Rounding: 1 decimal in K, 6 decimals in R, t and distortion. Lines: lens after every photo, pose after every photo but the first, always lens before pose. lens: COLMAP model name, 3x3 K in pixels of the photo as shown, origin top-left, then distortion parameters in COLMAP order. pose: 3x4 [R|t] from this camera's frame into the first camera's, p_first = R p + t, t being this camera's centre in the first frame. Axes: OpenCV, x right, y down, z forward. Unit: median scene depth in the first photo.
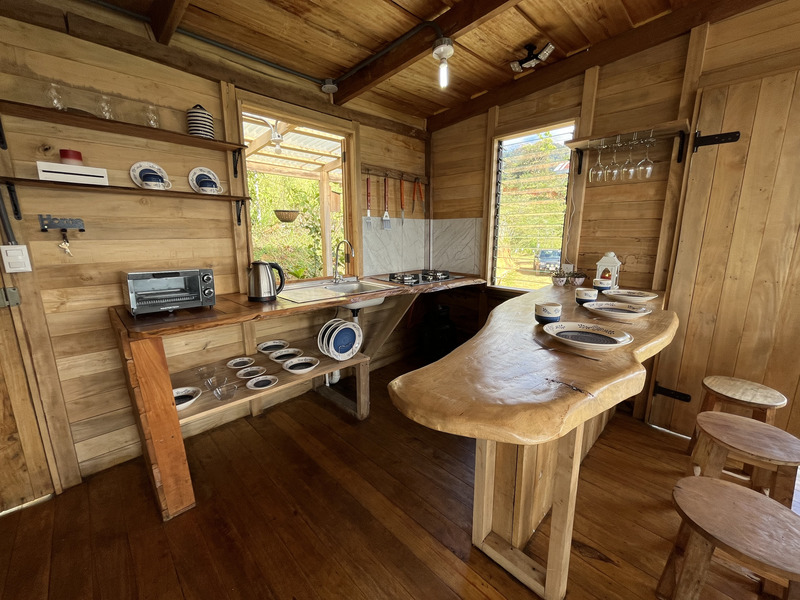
lens RADIAL K [[325.2, 0, 398.3], [0, 325.2, 297.9], [0, 0, 1]] dist [-0.008106, 0.001152]
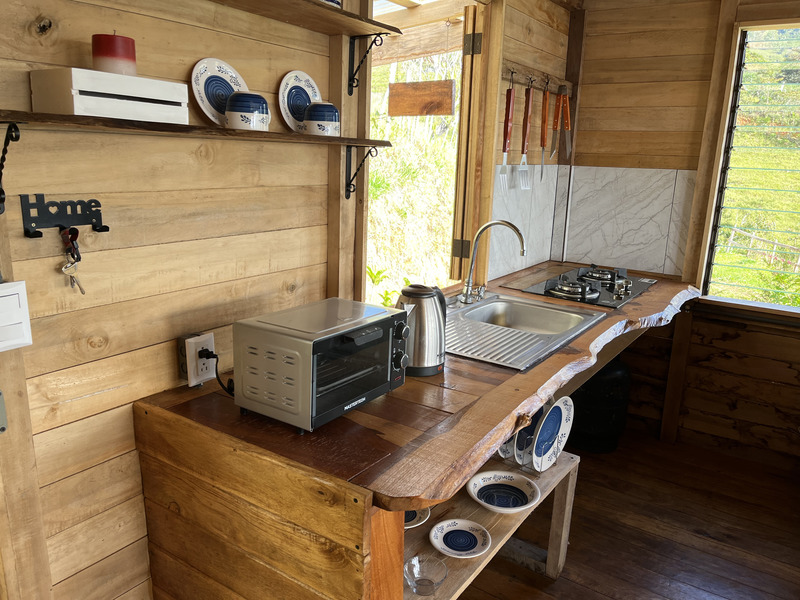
lens RADIAL K [[608.5, 0, 396.4], [0, 608.5, 299.2], [0, 0, 1]] dist [0.051841, -0.060553]
pose [[0.982201, -0.012675, 0.187404, -0.595809], [0.004060, 0.998920, 0.046282, -0.121094], [-0.187788, -0.044697, 0.981192, 0.127397]]
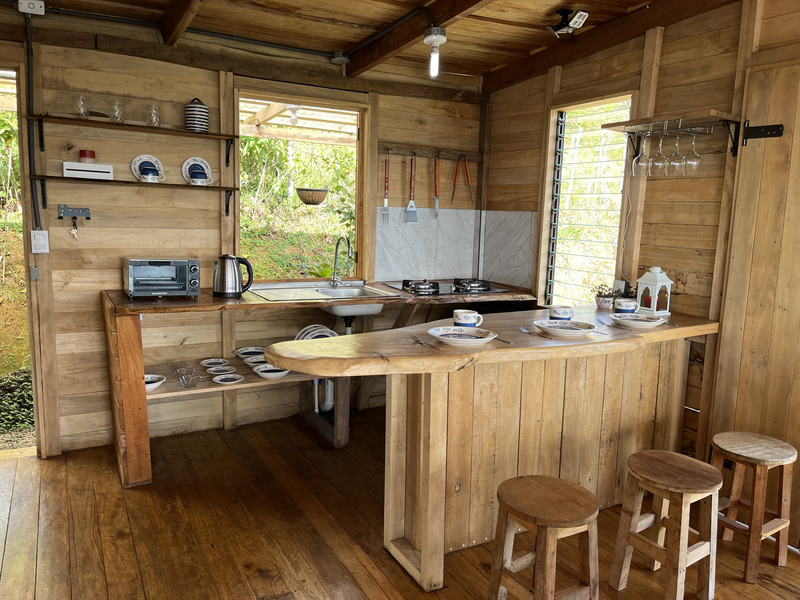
lens RADIAL K [[608.5, 0, 401.5], [0, 608.5, 301.0], [0, 0, 1]] dist [0.051841, -0.060553]
pose [[0.963583, 0.071196, -0.257758, 0.475949], [-0.084398, 0.995608, -0.040508, 0.050734], [0.253742, 0.060787, 0.965360, -0.573035]]
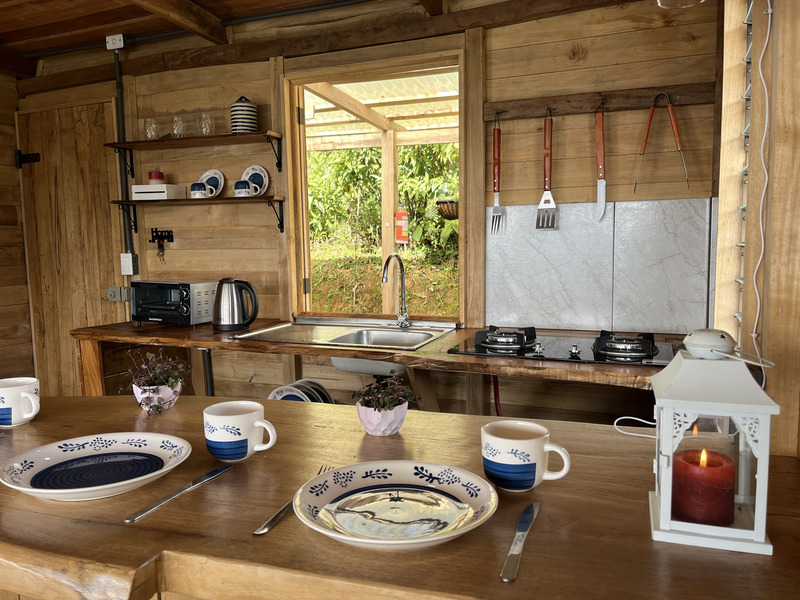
lens RADIAL K [[608.5, 0, 399.9], [0, 608.5, 296.7], [0, 0, 1]] dist [0.051841, -0.060553]
pose [[0.392327, 0.075879, -0.916691, 0.965306], [-0.166881, 0.985924, 0.010187, -0.136865], [0.904561, 0.148982, 0.399468, 0.710805]]
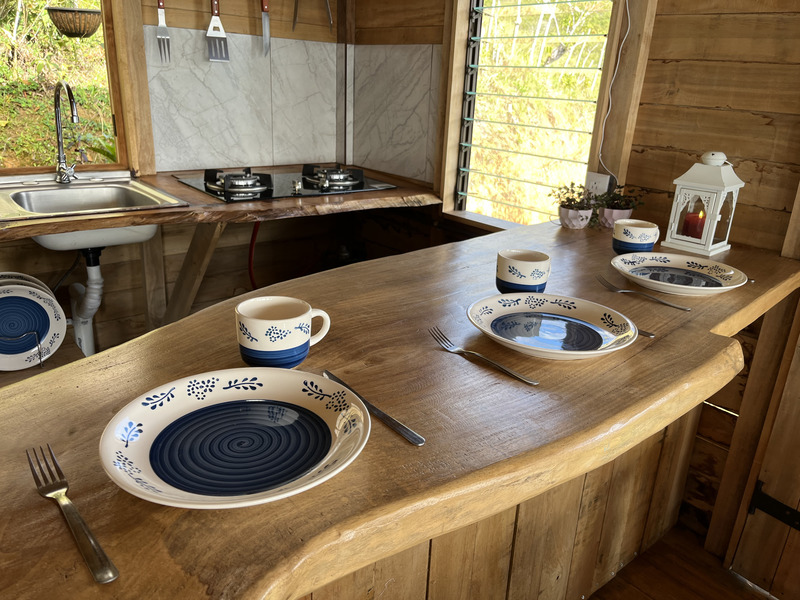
lens RADIAL K [[608.5, 0, 406.8], [0, 608.5, 301.3], [0, 0, 1]] dist [0.051841, -0.060553]
pose [[0.996263, 0.071660, -0.048227, 0.392129], [-0.063556, 0.986254, 0.152522, -0.057095], [0.058493, -0.148887, 0.987123, 0.251607]]
